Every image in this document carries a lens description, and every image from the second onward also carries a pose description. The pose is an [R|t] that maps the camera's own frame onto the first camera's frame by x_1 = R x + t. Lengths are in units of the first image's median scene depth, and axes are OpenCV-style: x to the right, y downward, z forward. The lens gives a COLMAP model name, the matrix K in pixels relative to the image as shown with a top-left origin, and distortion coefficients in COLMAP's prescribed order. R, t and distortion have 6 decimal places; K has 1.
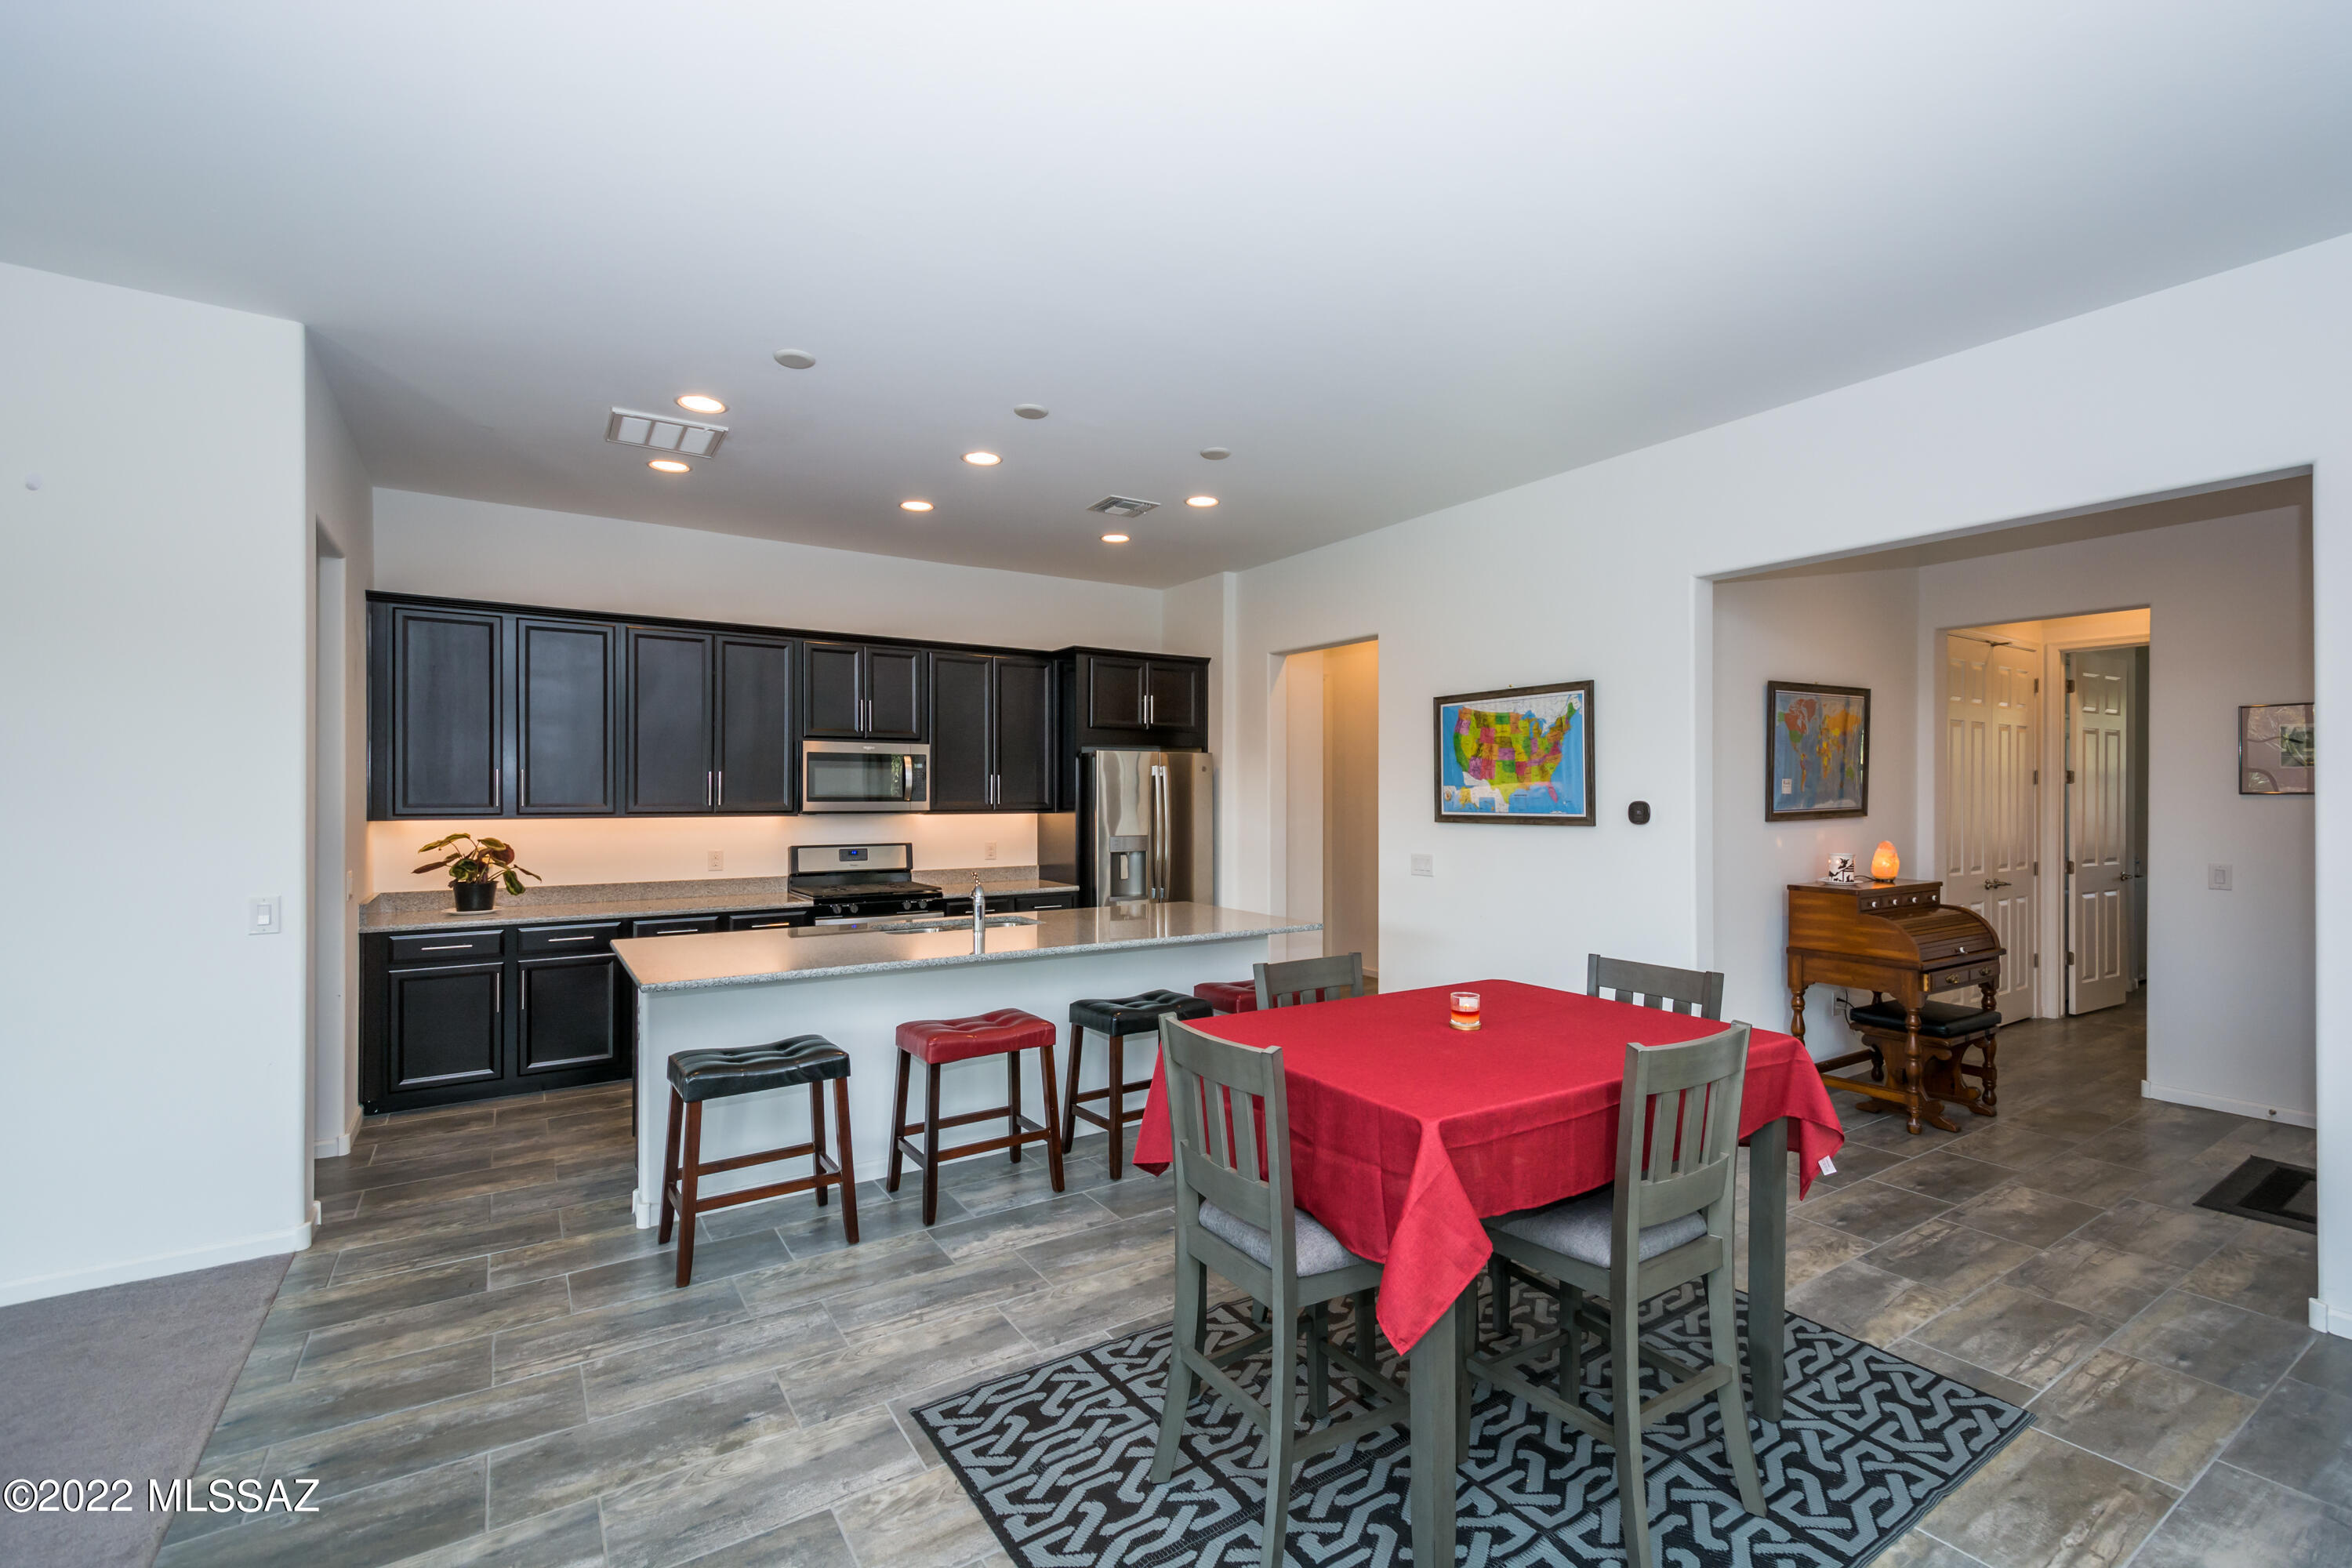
lens RADIAL K [[1020.8, 0, 1204.2], [0, 1020.8, 792.9], [0, 0, 1]] dist [0.002157, 0.000124]
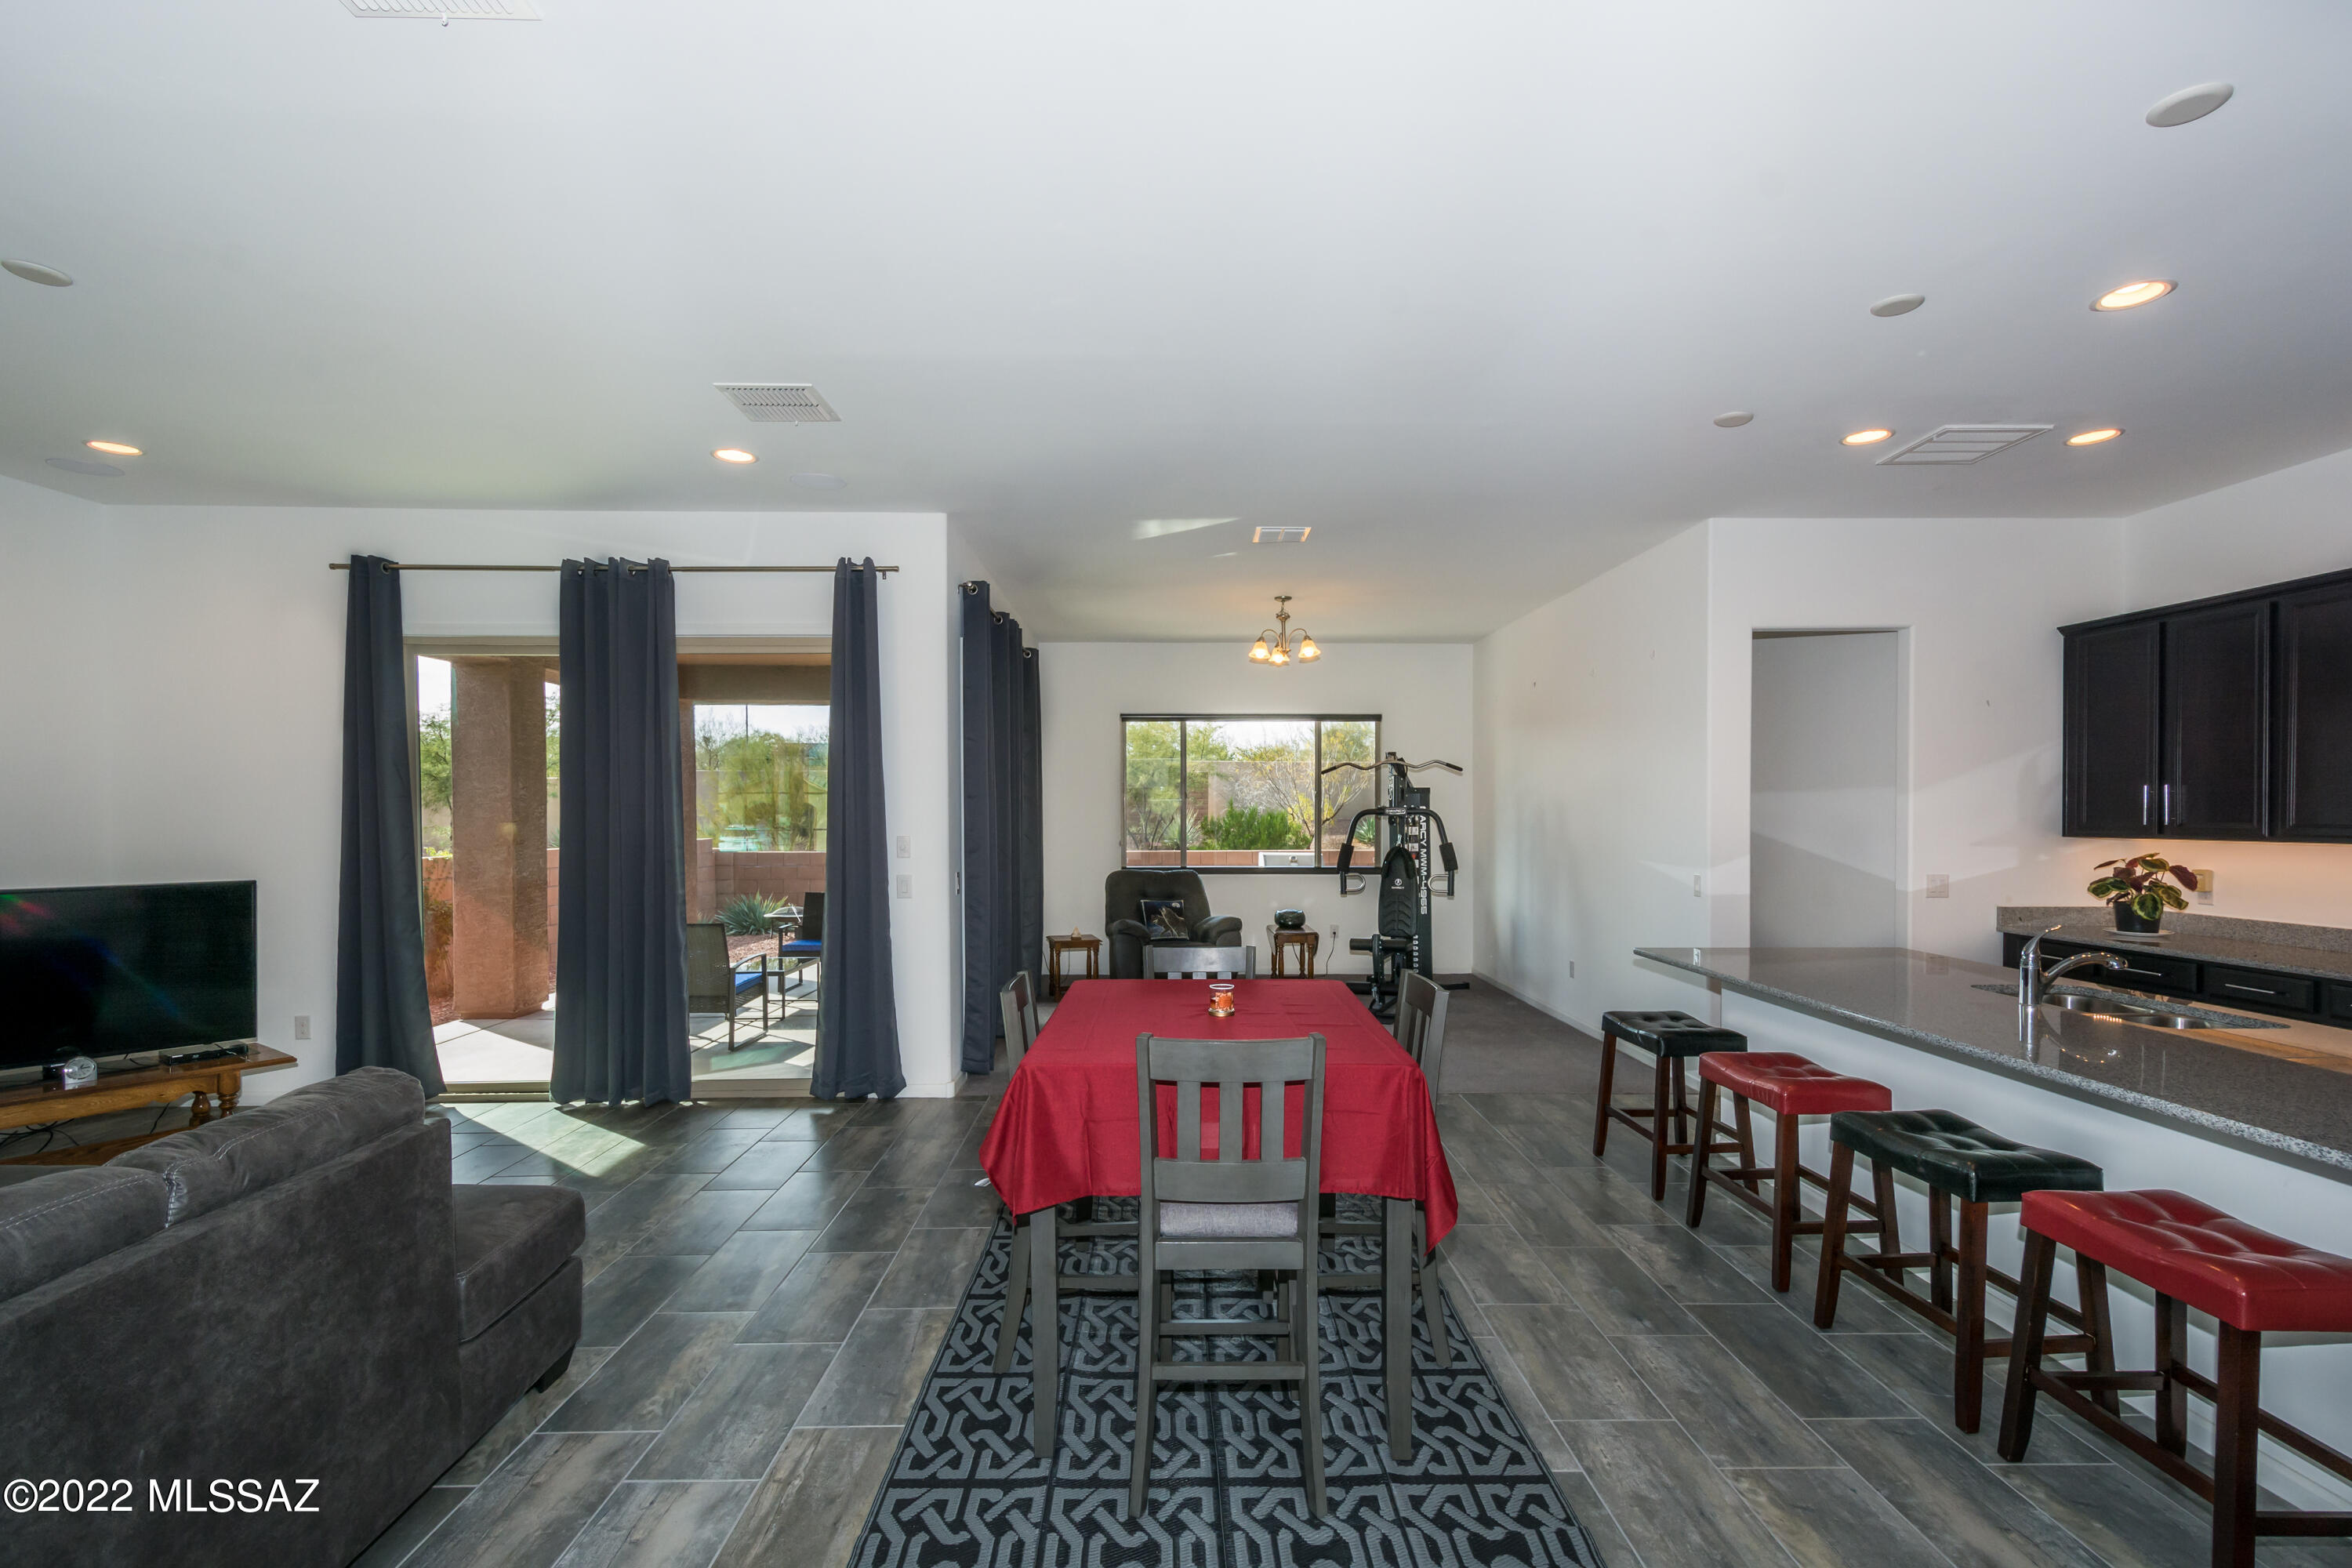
lens RADIAL K [[1051.0, 0, 1179.2], [0, 1051.0, 827.8], [0, 0, 1]] dist [0.023873, -0.011582]
pose [[-0.540820, 0.012128, -0.841051, 0.631049], [0.003306, 0.999919, 0.012293, 0.001554], [0.841132, 0.003868, -0.540817, 0.786569]]
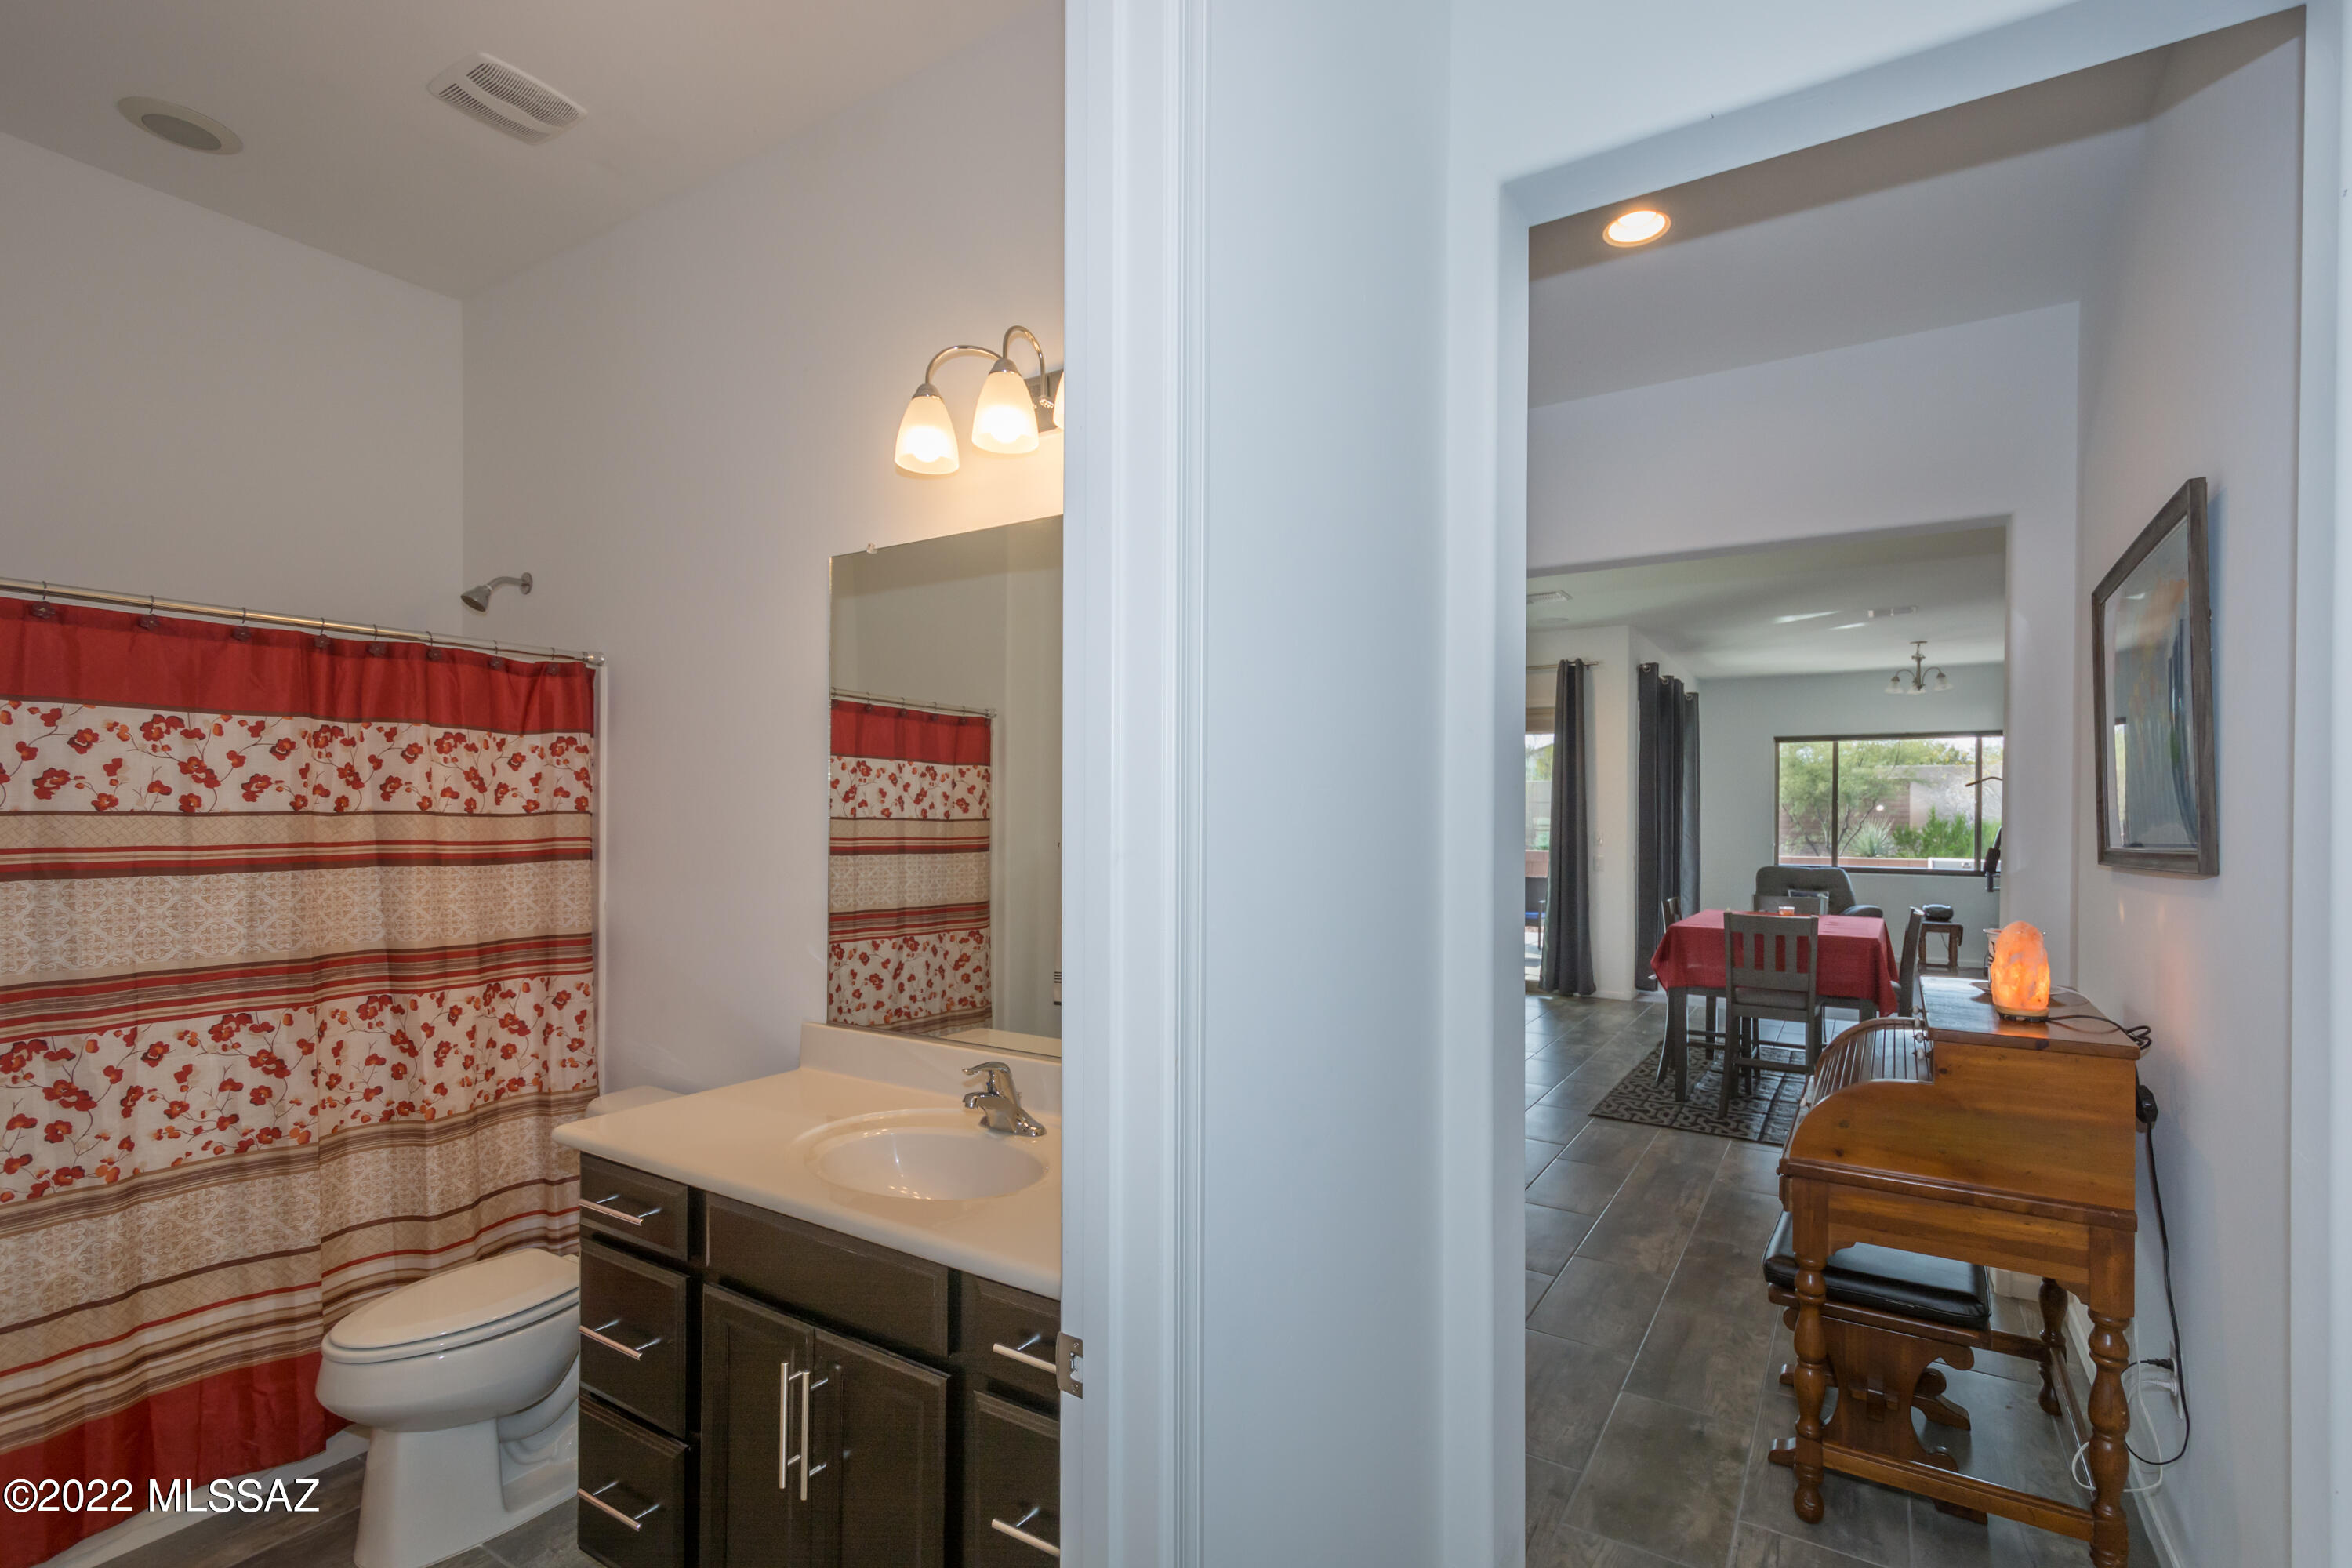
lens RADIAL K [[1077.7, 0, 1197.7], [0, 1077.7, 823.2], [0, 0, 1]] dist [0.000730, 0.000141]
pose [[-0.912662, -0.005229, -0.408682, 1.165779], [-0.006467, 0.999978, 0.001647, 0.009501], [0.408664, 0.004147, -0.912675, 1.277815]]
